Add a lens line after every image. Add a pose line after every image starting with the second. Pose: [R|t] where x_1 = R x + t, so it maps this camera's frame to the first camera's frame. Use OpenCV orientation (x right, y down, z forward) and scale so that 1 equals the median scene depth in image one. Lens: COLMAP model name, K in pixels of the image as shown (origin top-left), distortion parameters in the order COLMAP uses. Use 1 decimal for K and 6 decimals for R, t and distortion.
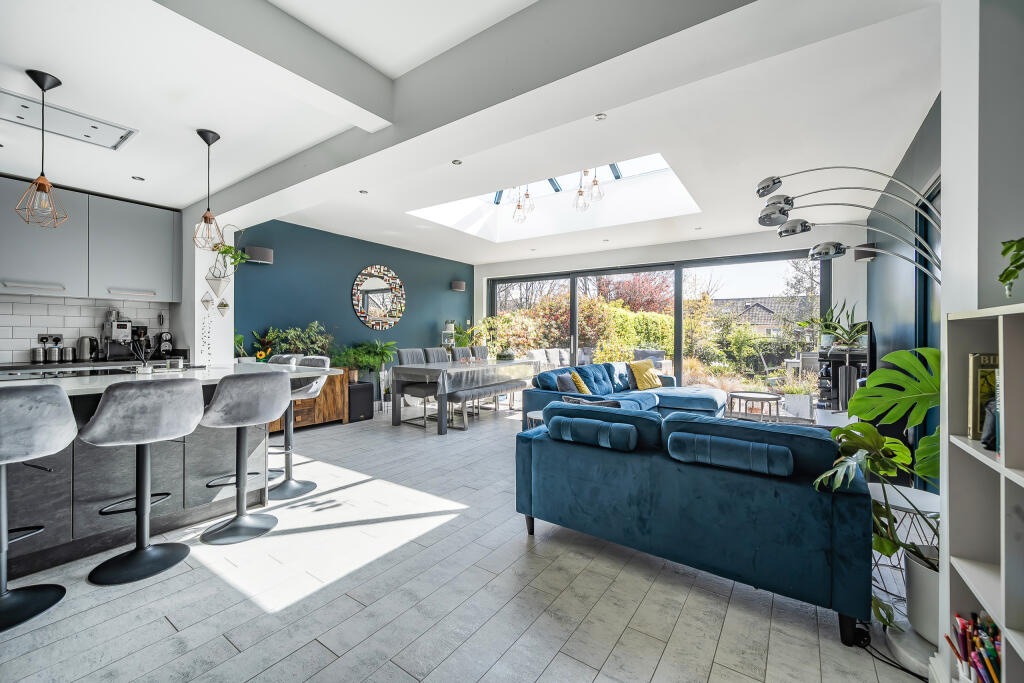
lens RADIAL K [[415.0, 0, 510.2], [0, 415.0, 336.0], [0, 0, 1]] dist [-0.000783, -0.000051]
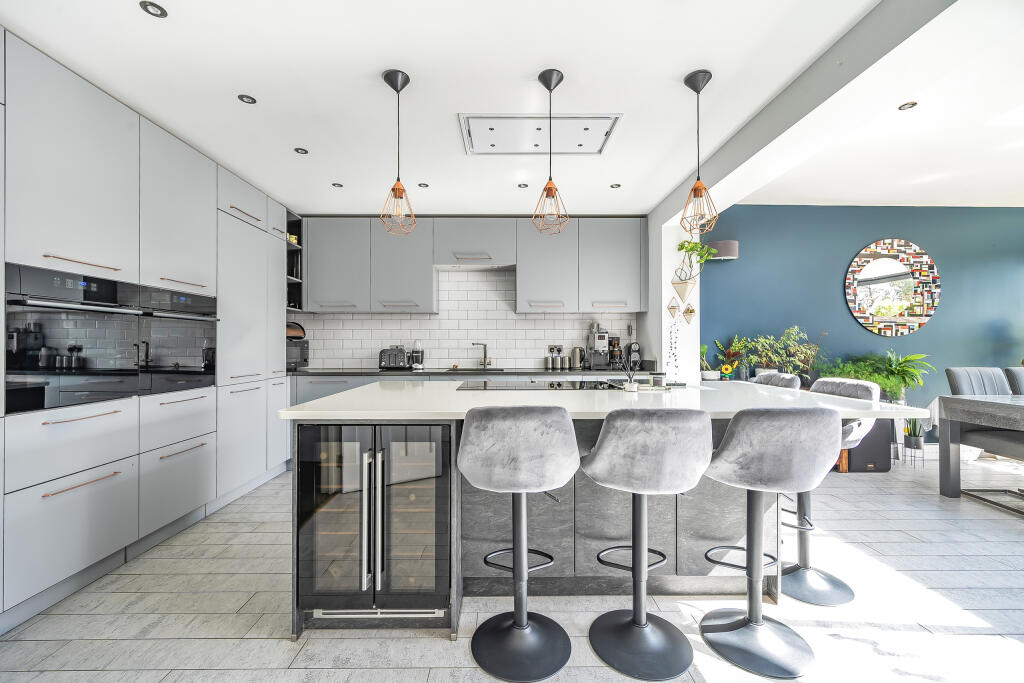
lens RADIAL K [[415.0, 0, 507.7], [0, 415.0, 343.1], [0, 0, 1]] dist [-0.000783, -0.000051]
pose [[0.582343, -0.008409, -0.812899, -0.231089], [0.003670, 0.999964, -0.007715, -0.001817], [0.812935, 0.001509, 0.582353, 0.204086]]
